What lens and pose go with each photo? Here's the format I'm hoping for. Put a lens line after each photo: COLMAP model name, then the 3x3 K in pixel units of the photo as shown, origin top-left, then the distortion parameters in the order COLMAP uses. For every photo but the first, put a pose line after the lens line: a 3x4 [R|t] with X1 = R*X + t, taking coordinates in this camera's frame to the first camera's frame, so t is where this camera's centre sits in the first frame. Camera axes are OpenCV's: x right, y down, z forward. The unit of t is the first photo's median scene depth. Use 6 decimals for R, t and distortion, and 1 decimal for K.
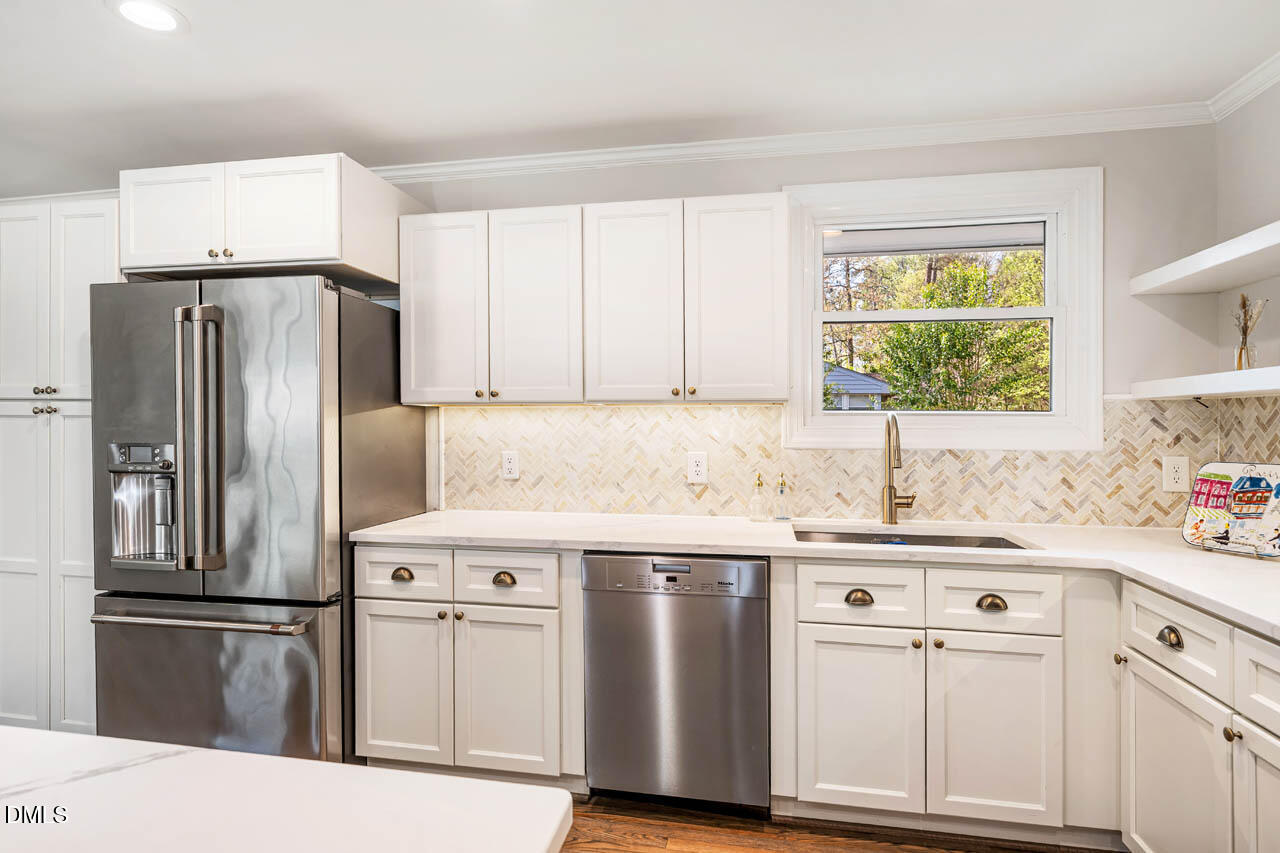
lens RADIAL K [[665.2, 0, 635.6], [0, 665.2, 421.8], [0, 0, 1]] dist [0.000698, 0.000198]
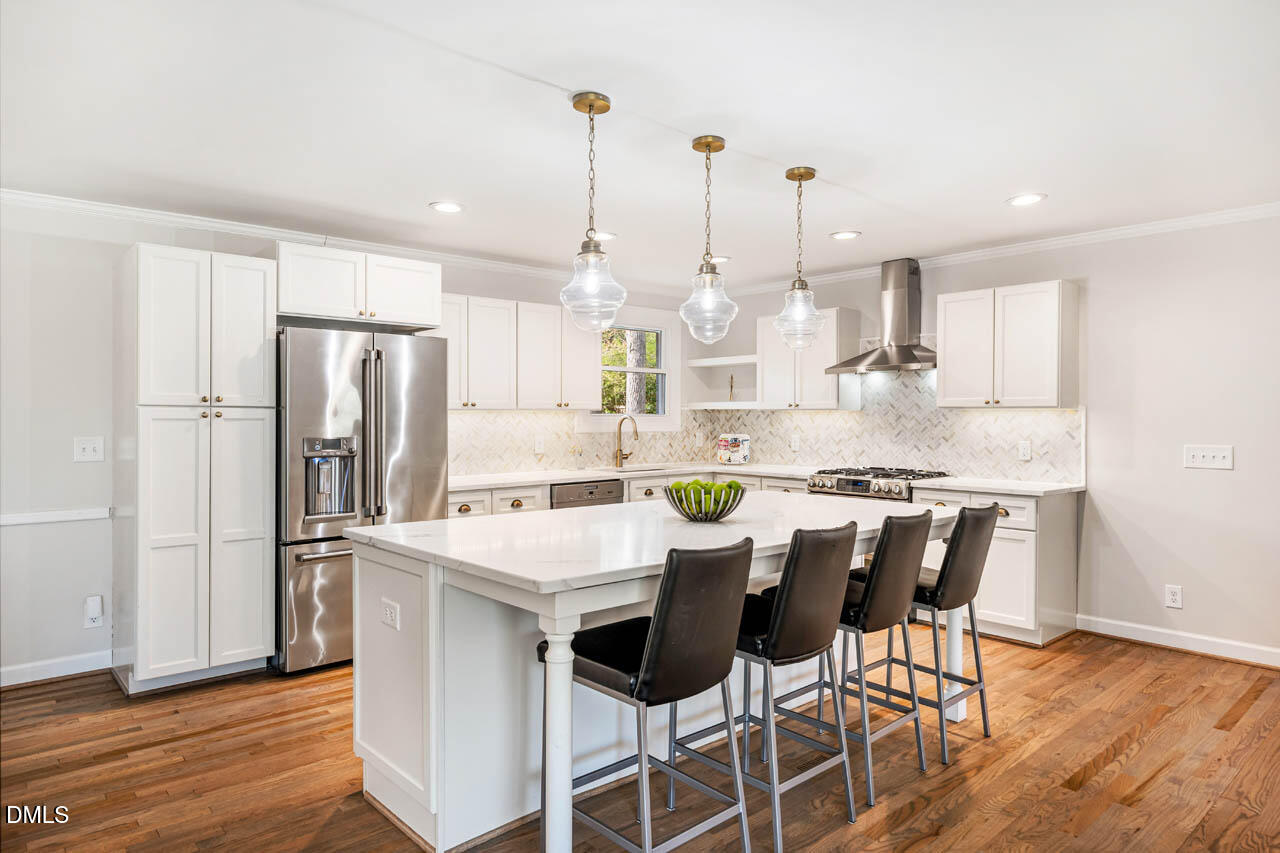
lens RADIAL K [[699.8, 0, 639.3], [0, 699.8, 412.6], [0, 0, 1]] dist [0.003377, 0.000668]
pose [[0.630890, 0.001420, 0.775871, -1.417073], [0.001059, 0.999996, -0.002690, -0.017045], [-0.775872, 0.002519, 0.630886, -0.497838]]
